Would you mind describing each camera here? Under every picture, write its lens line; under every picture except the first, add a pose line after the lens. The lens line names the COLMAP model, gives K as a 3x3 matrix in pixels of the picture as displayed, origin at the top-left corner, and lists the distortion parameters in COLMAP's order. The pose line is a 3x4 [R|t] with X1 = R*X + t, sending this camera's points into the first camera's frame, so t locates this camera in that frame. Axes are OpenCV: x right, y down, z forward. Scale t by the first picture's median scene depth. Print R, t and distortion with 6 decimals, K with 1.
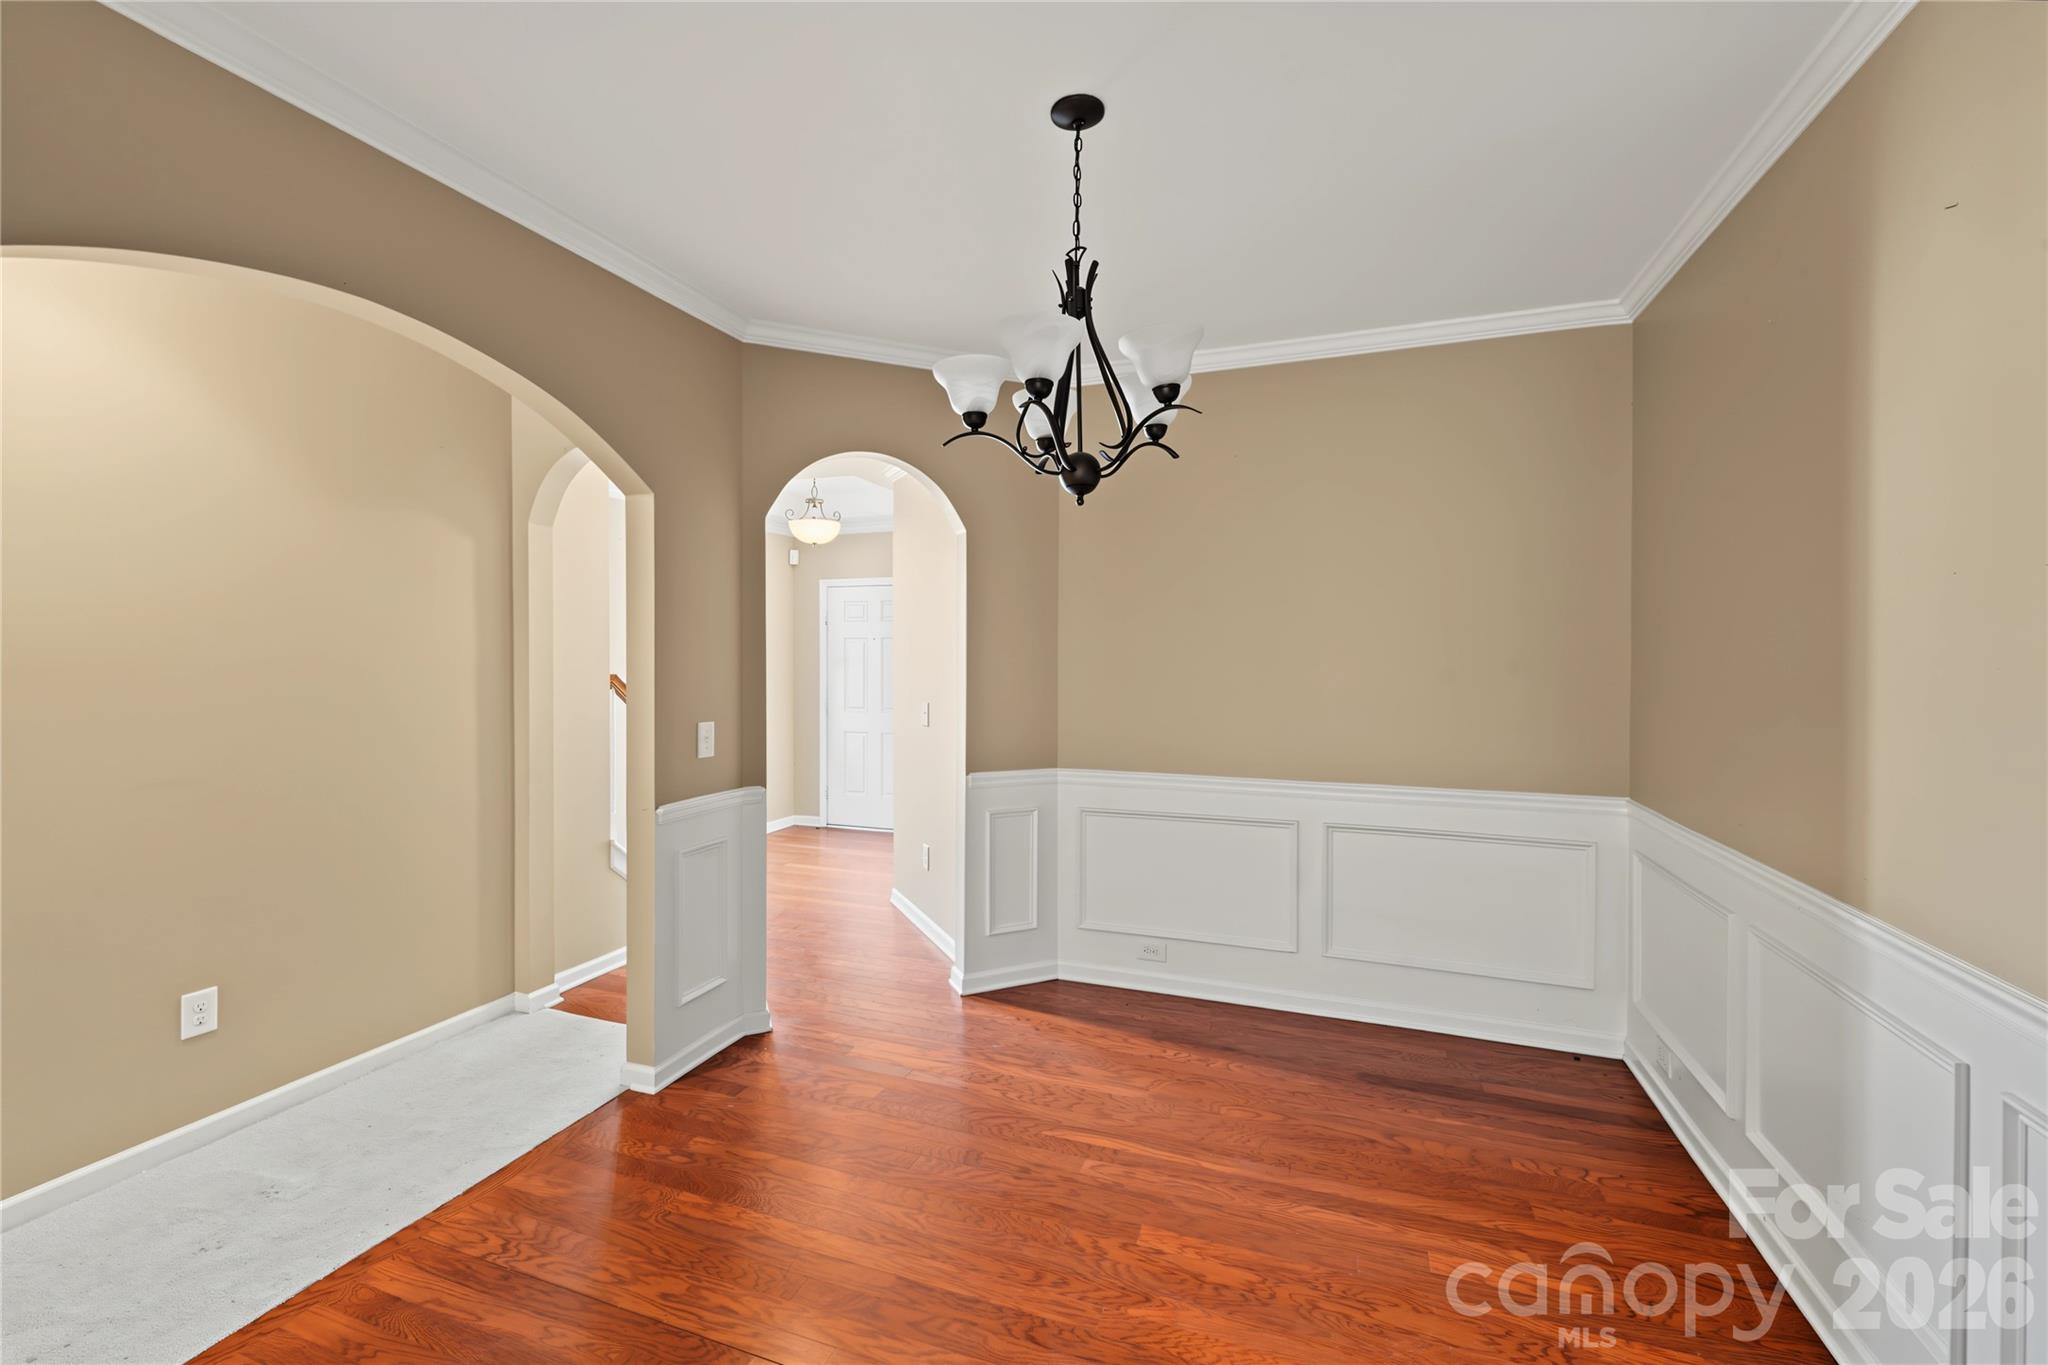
lens RADIAL K [[842.8, 0, 1025.7], [0, 842.8, 663.5], [0, 0, 1]] dist [-0.000055, -0.000831]
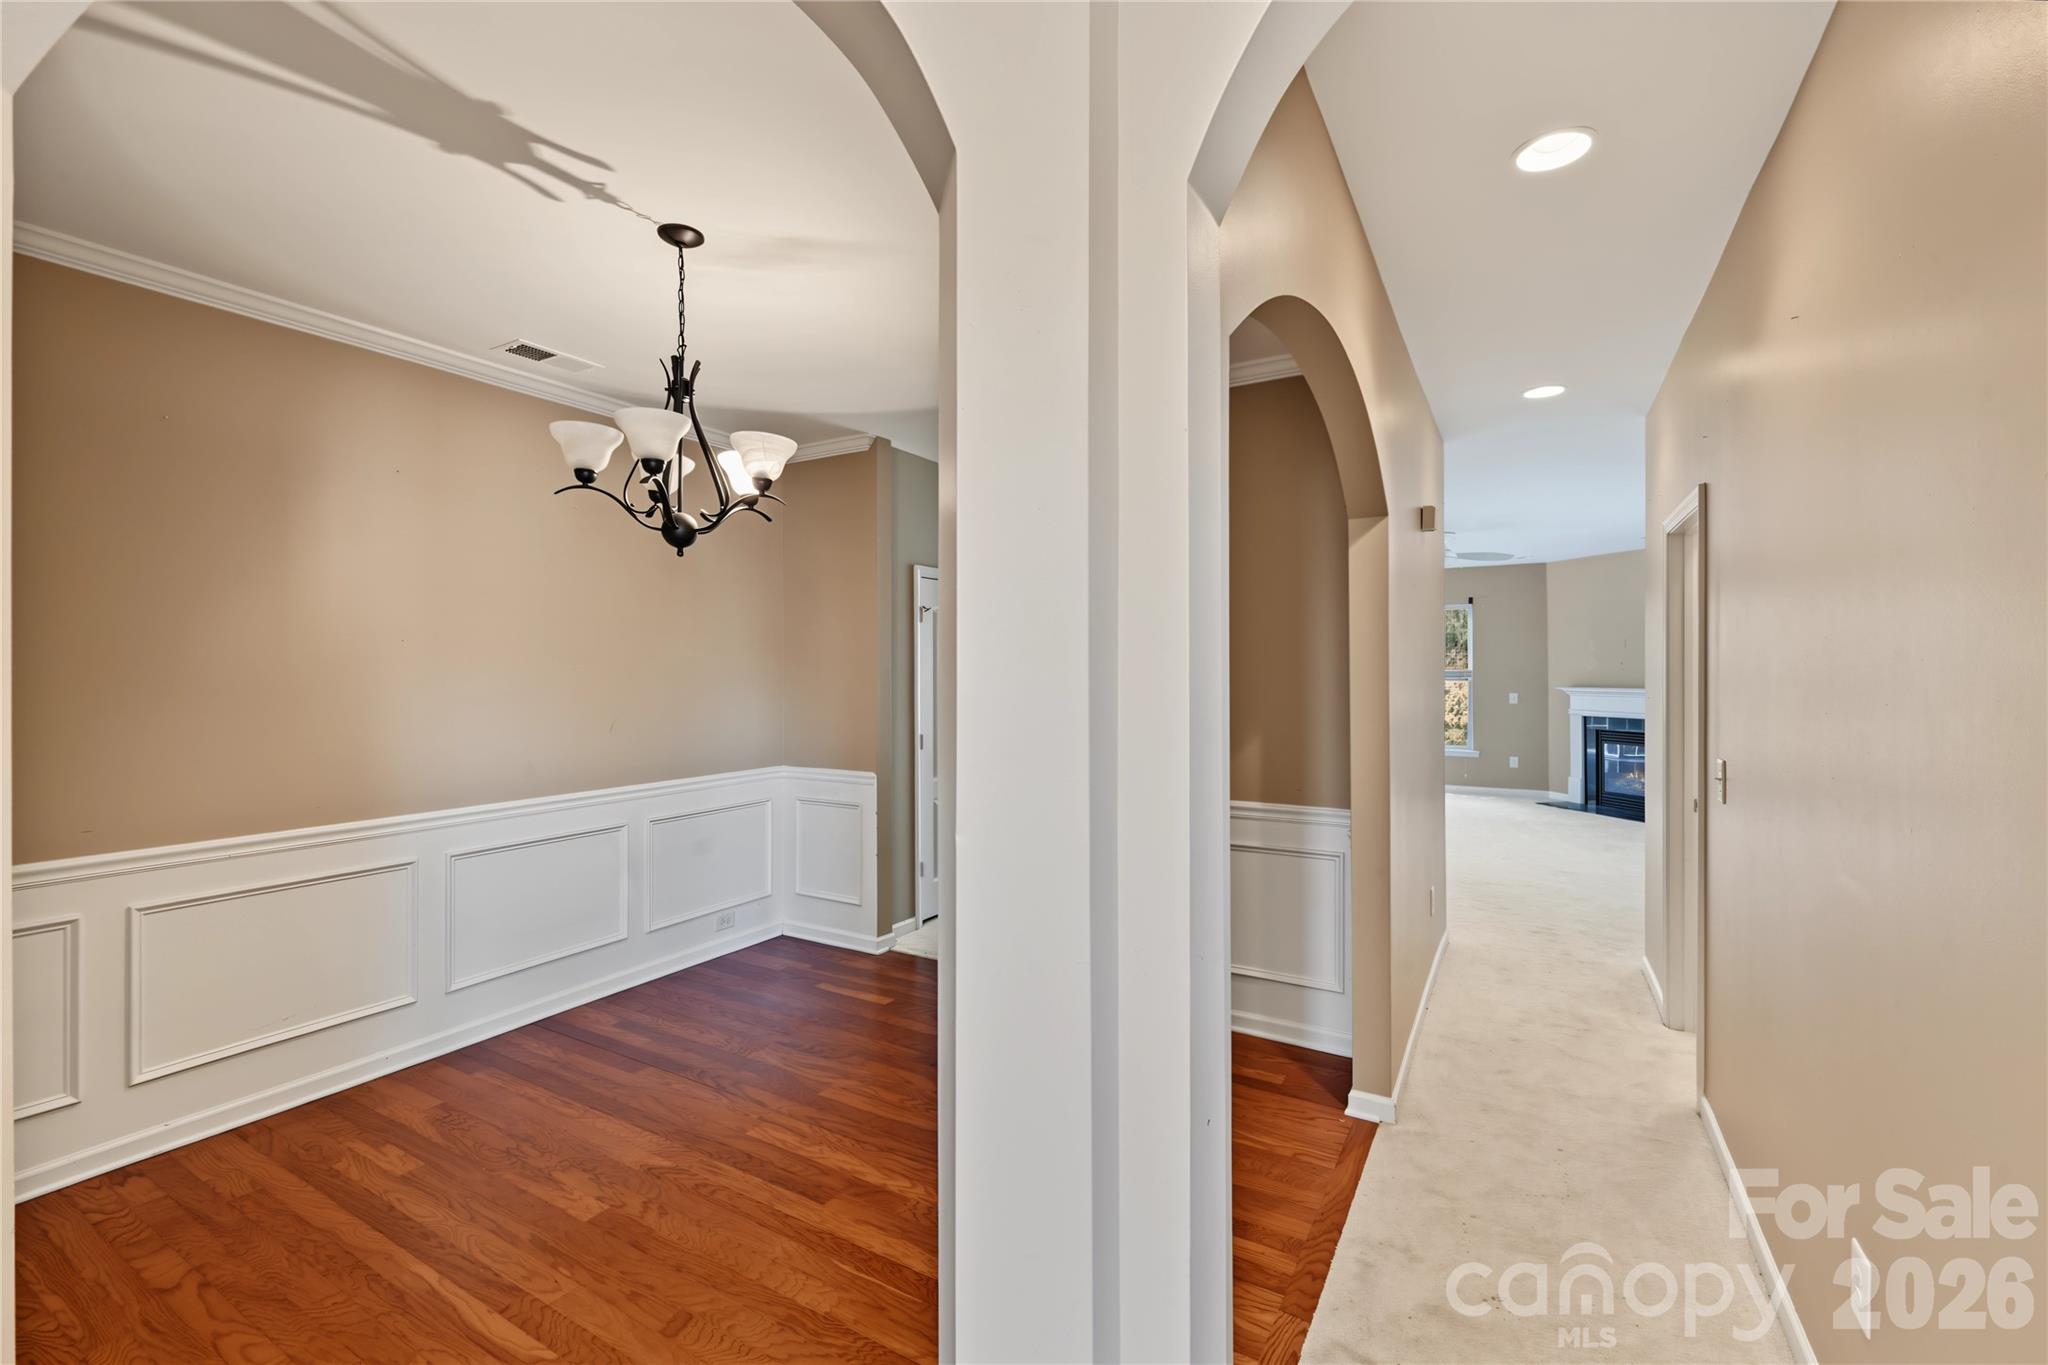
lens RADIAL K [[842.8, 0, 1025.7], [0, 842.8, 663.5], [0, 0, 1]] dist [-0.000055, -0.000831]
pose [[-0.984143, 0.002194, 0.177361, -0.601354], [0.001736, 0.999995, -0.002741, -0.026131], [-0.177366, -0.002389, -0.984142, 1.975939]]
